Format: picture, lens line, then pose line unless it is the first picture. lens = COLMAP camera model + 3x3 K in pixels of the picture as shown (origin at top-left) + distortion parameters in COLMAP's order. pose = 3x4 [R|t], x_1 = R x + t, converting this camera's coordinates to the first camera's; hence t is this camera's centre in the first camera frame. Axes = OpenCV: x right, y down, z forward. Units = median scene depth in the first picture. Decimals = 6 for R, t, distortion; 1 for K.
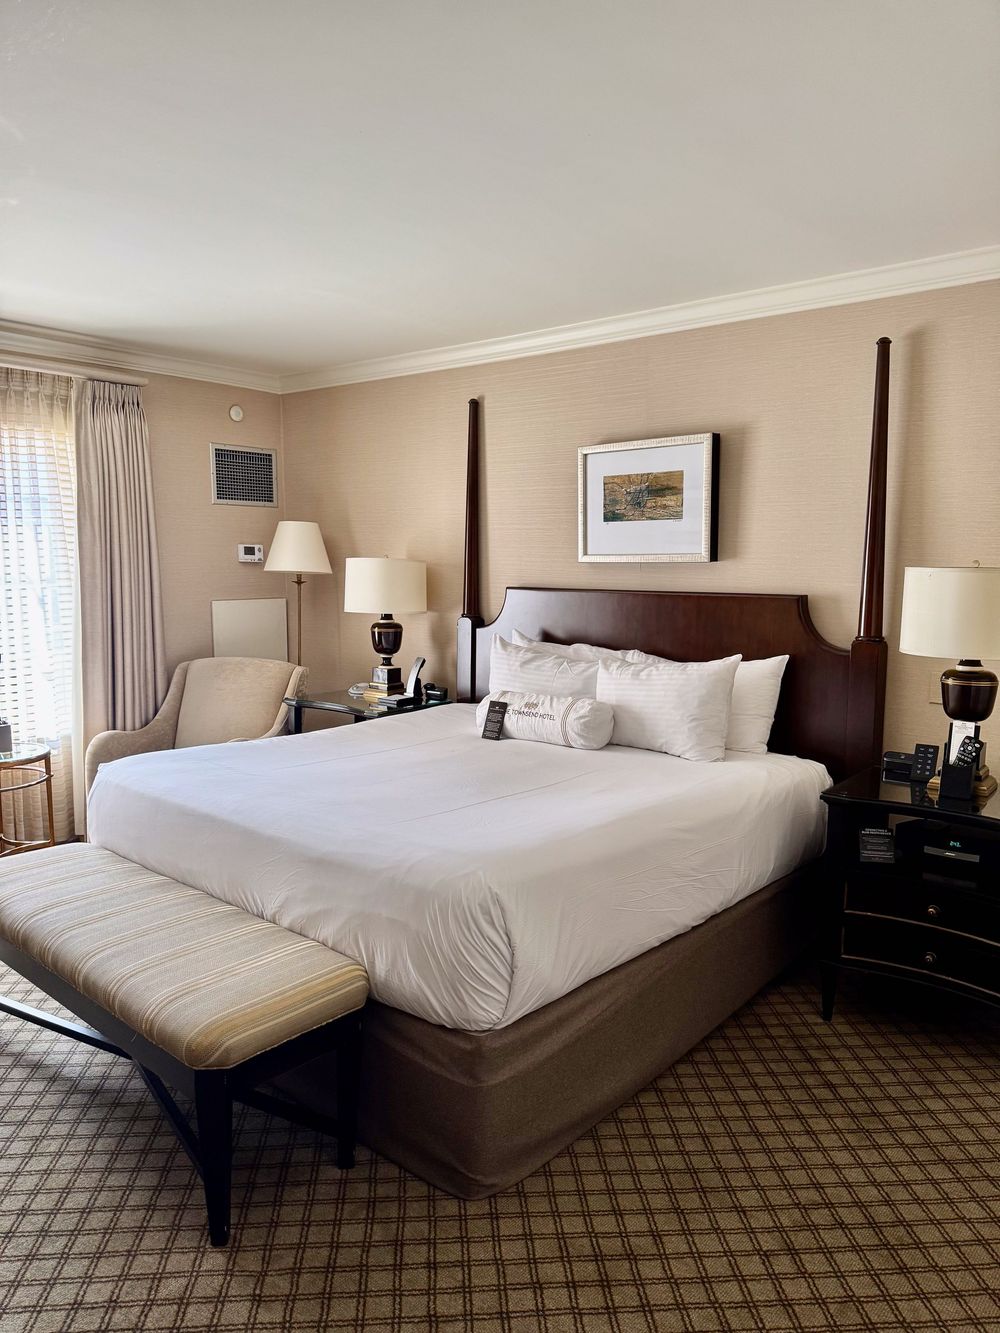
lens RADIAL K [[949.7, 0, 521.2], [0, 949.7, 676.0], [0, 0, 1]] dist [0.039547, -0.042876]
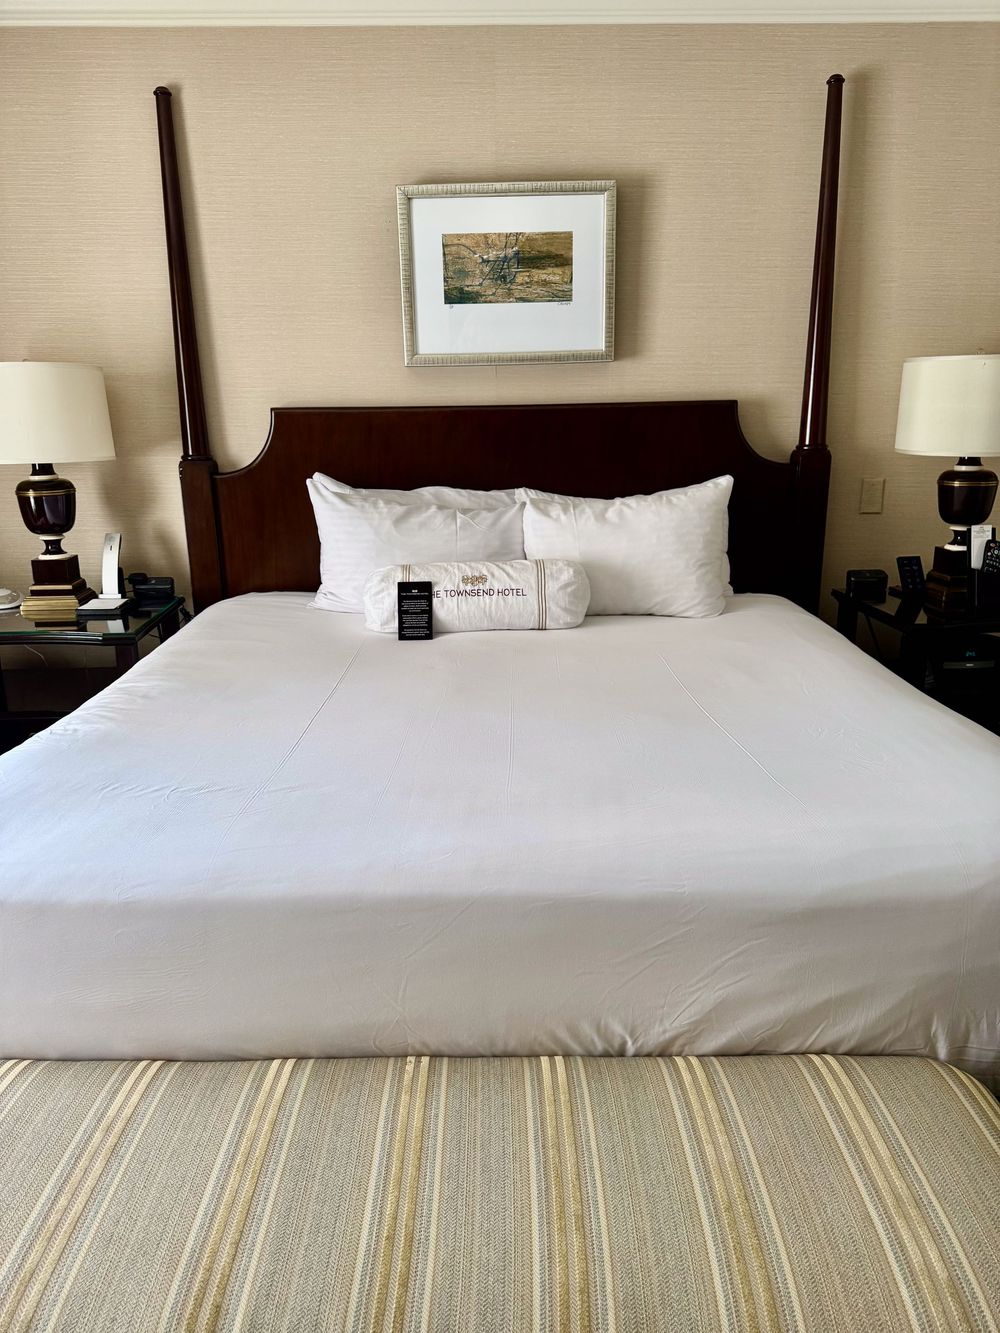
lens RADIAL K [[949.7, 0, 498.4], [0, 949.7, 666.1], [0, 0, 1]] dist [0.039547, -0.042876]
pose [[0.744898, -0.201859, 0.635909, -0.415290], [0.101027, 0.976268, 0.191558, -0.036527], [-0.659485, -0.078447, 0.747613, 0.469449]]
